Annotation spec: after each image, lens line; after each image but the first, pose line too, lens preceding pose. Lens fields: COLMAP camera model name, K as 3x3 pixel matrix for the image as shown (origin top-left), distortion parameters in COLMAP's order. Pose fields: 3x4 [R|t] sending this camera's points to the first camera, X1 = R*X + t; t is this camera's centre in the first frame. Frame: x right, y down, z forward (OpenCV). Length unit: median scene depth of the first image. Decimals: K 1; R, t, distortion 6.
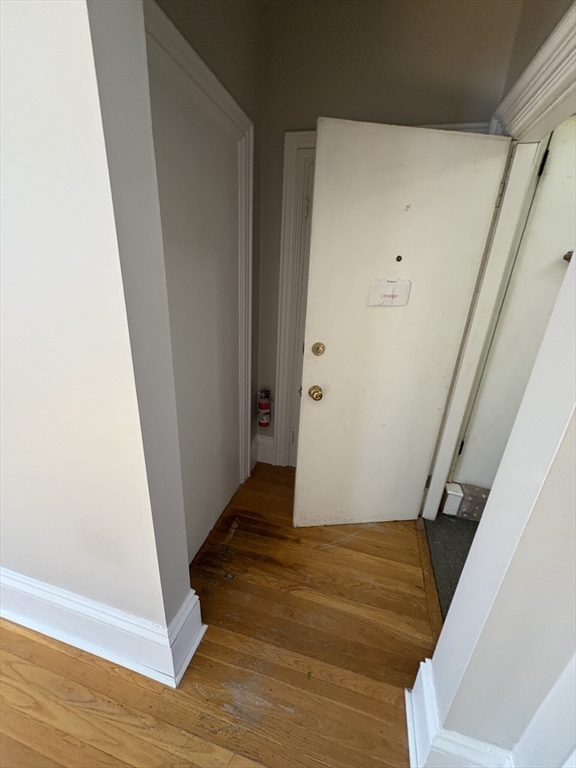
lens RADIAL K [[307.3, 0, 287.6], [0, 307.3, 385.3], [0, 0, 1]] dist [0.001891, -0.000051]
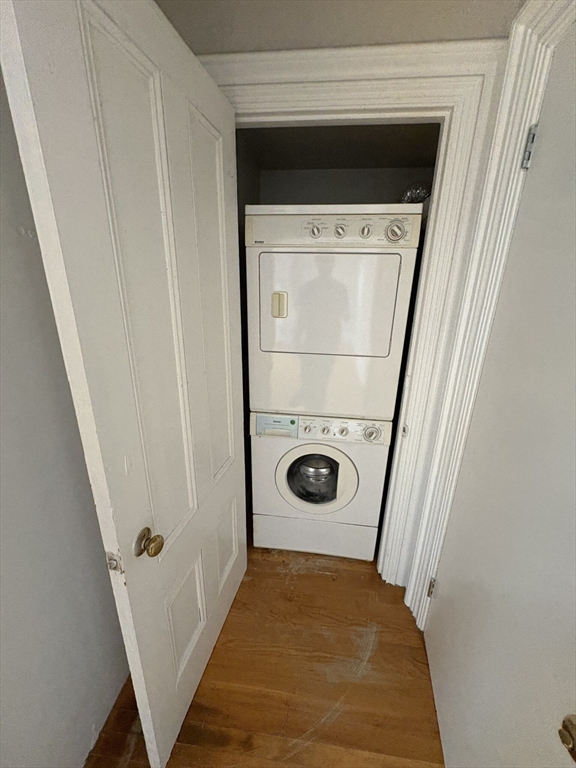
lens RADIAL K [[307.3, 0, 289.3], [0, 307.3, 385.1], [0, 0, 1]] dist [0.001891, -0.000051]
pose [[0.990054, -0.058947, 0.127747, 0.075231], [0.064953, 0.996946, -0.043363, -0.141132], [-0.124800, 0.051230, 0.990858, 0.373692]]
